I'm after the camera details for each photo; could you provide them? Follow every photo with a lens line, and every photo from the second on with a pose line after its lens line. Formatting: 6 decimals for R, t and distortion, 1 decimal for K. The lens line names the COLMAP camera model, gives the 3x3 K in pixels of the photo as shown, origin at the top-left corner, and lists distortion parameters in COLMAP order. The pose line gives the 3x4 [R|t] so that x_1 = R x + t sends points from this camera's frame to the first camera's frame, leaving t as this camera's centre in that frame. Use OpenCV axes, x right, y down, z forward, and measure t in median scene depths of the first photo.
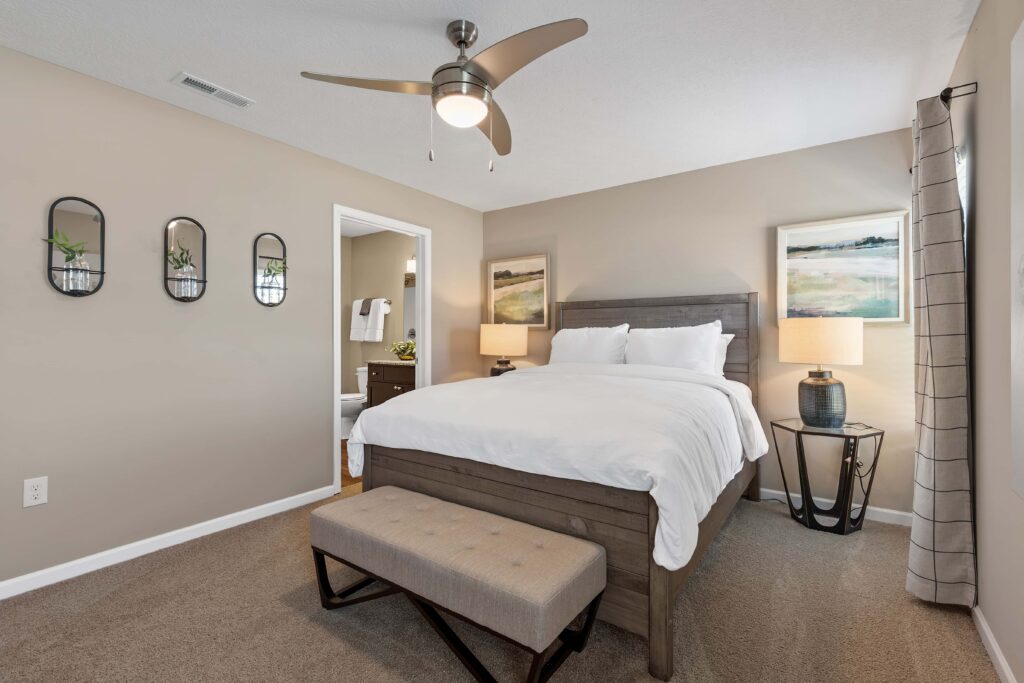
lens RADIAL K [[461.1, 0, 511.3], [0, 461.1, 339.3], [0, 0, 1]] dist [0.001597, 0.000371]
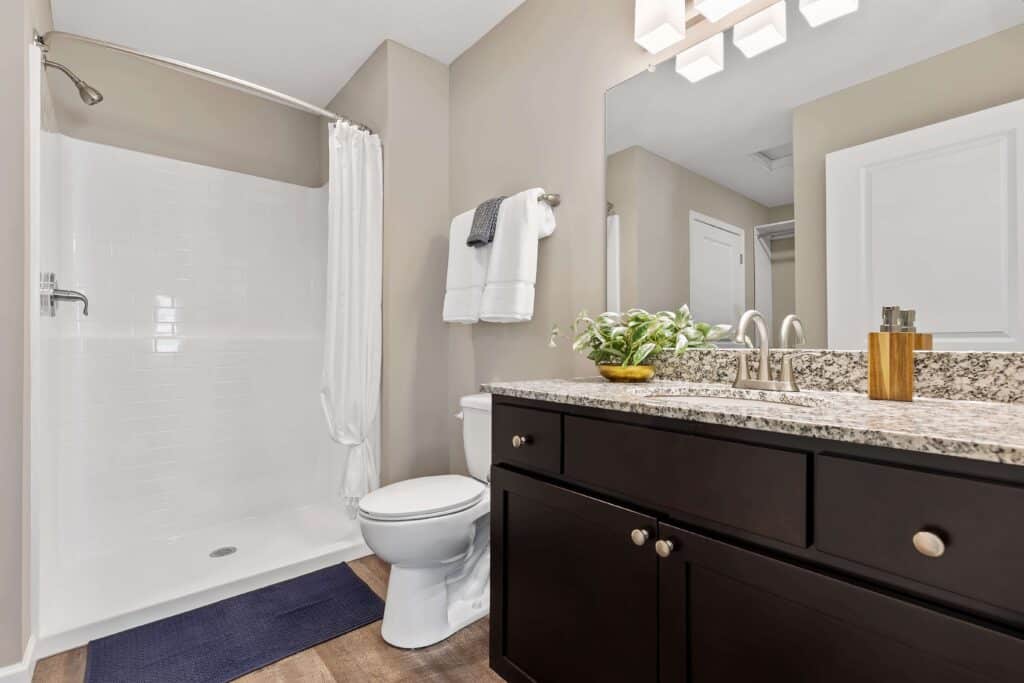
lens RADIAL K [[461.1, 0, 511.5], [0, 461.1, 342.4], [0, 0, 1]] dist [0.001597, 0.000371]
pose [[0.970934, -0.006635, -0.239254, -0.214507], [0.006540, 0.999978, -0.001191, 0.020780], [0.239256, -0.000408, 0.970956, 0.672928]]
